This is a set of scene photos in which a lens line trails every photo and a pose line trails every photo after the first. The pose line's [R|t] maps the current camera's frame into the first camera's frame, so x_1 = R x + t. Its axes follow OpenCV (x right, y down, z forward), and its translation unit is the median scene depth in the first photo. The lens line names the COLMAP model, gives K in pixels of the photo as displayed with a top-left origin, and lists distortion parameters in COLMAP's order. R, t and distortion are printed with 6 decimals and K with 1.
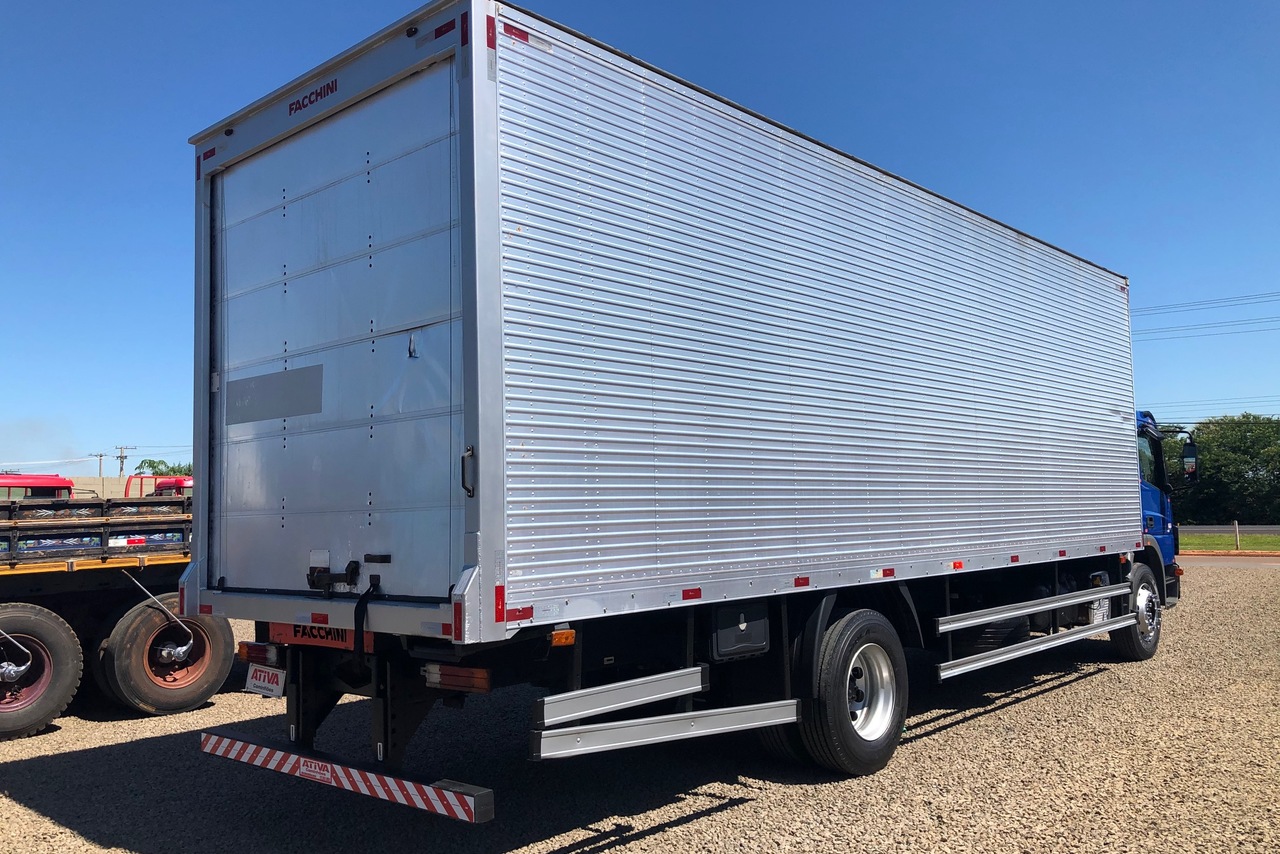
lens RADIAL K [[1051.5, 0, 640.0], [0, 1051.5, 427.0], [0, 0, 1]] dist [0.002946, -0.000777]
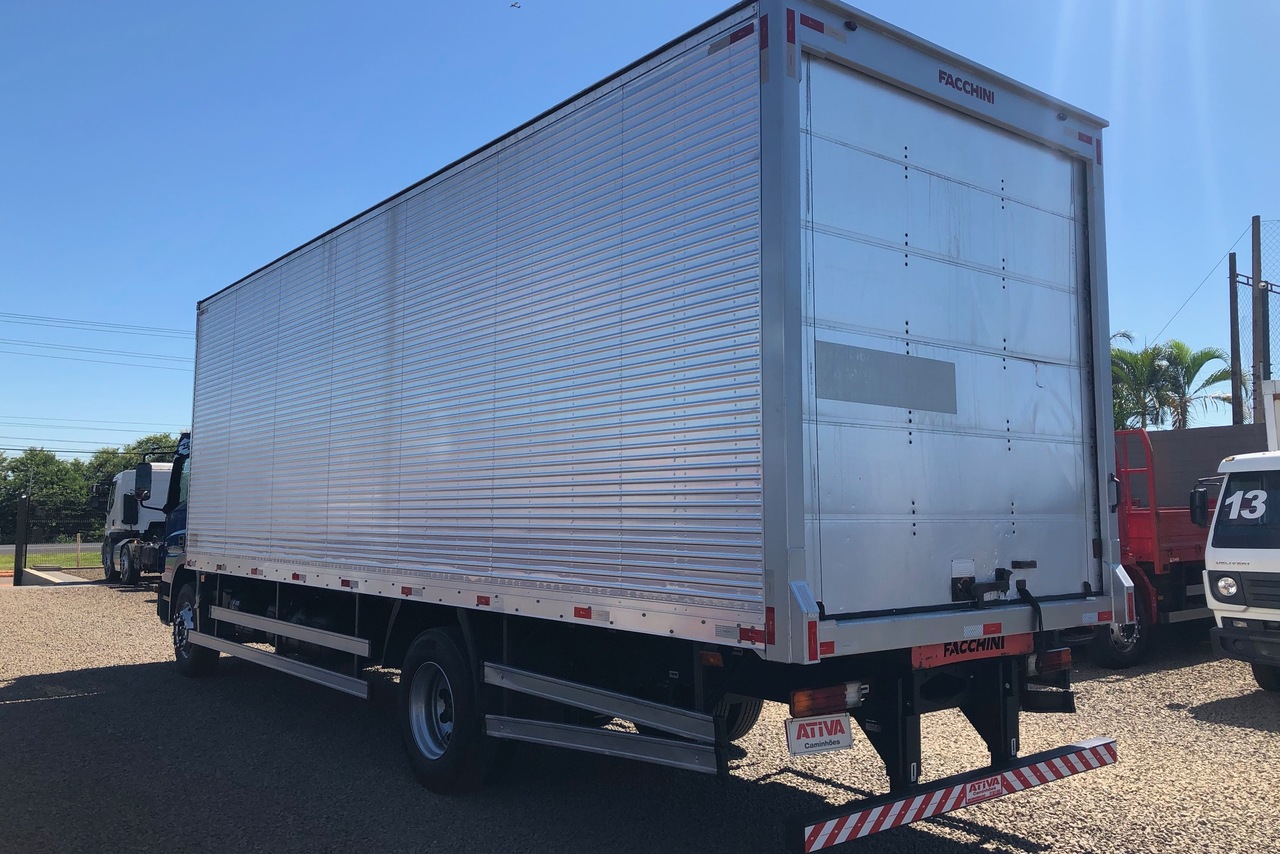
lens RADIAL K [[1051.5, 0, 640.0], [0, 1051.5, 427.0], [0, 0, 1]] dist [0.002946, -0.000777]
pose [[0.168450, 0.109390, 0.979622, -1.286575], [-0.086258, 0.991646, -0.095900, 0.113830], [-0.981929, -0.068346, 0.176478, 1.118521]]
